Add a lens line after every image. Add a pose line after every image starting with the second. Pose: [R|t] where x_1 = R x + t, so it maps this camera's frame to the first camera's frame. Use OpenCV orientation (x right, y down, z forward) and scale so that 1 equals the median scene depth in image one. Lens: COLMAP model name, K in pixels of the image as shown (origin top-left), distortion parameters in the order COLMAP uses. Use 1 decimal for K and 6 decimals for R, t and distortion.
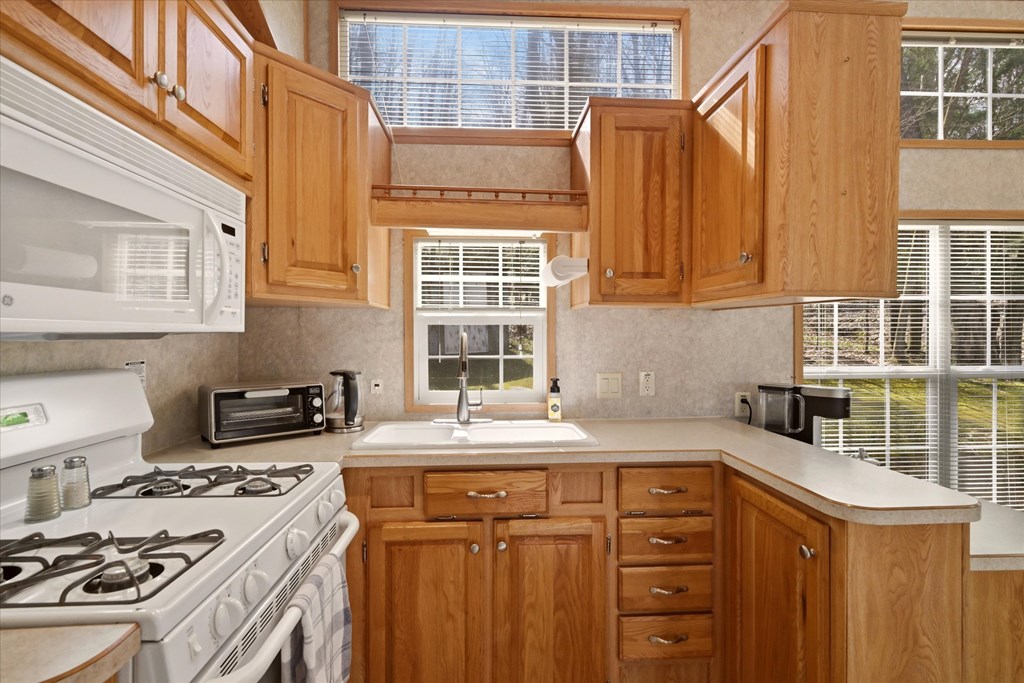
lens RADIAL K [[463.7, 0, 509.1], [0, 463.7, 337.5], [0, 0, 1]] dist [-0.000381, 0.000318]
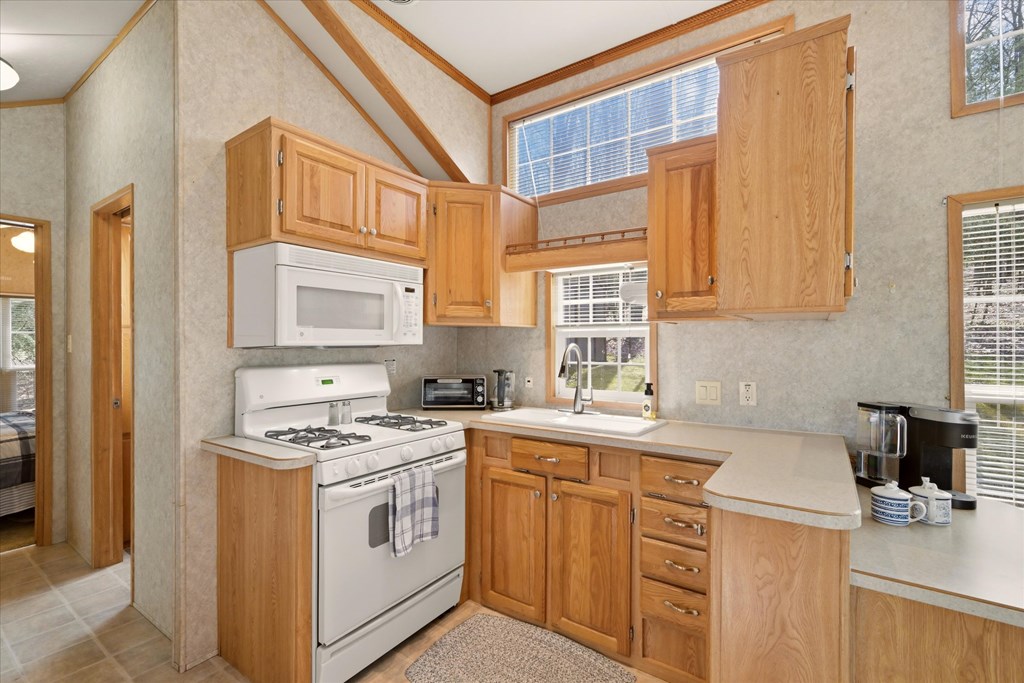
lens RADIAL K [[453.5, 0, 512.0], [0, 453.5, 341.5], [0, 0, 1]] dist [-0.000692, 0.000006]
pose [[0.790475, -0.002519, -0.612489, 0.711209], [-0.003370, 0.999959, -0.008462, -0.008448], [0.612485, 0.008753, 0.790434, -0.164938]]
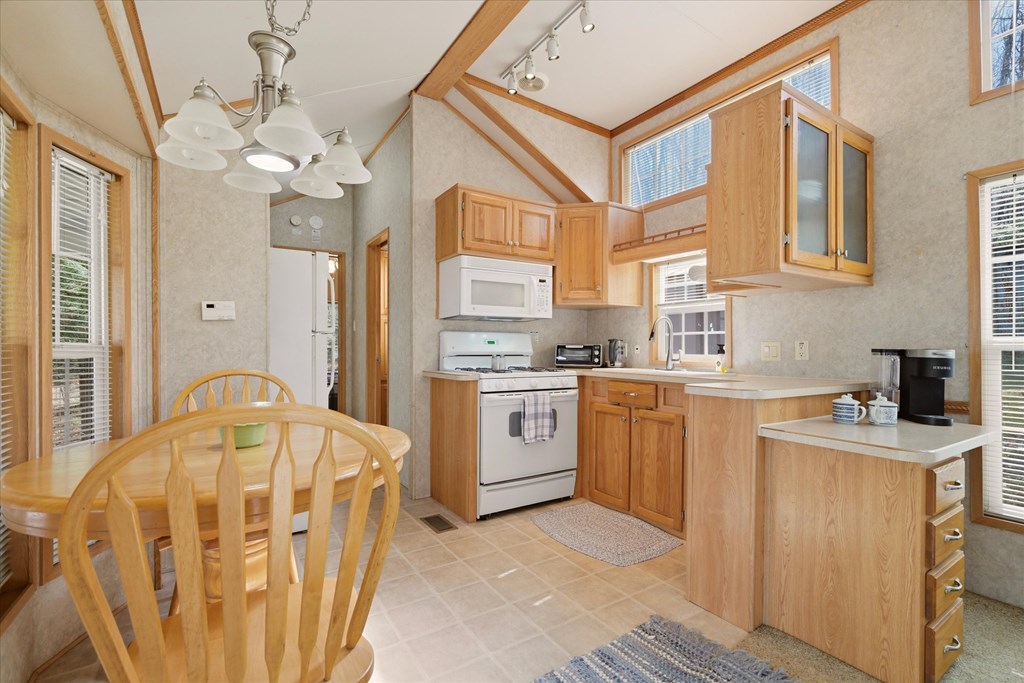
lens RADIAL K [[453.5, 0, 512.0], [0, 453.5, 341.5], [0, 0, 1]] dist [-0.000692, 0.000006]
pose [[0.493719, -0.007691, -0.869588, 1.389506], [-0.008991, 0.999862, -0.013947, 0.141145], [0.869575, 0.014704, 0.493582, -0.409839]]
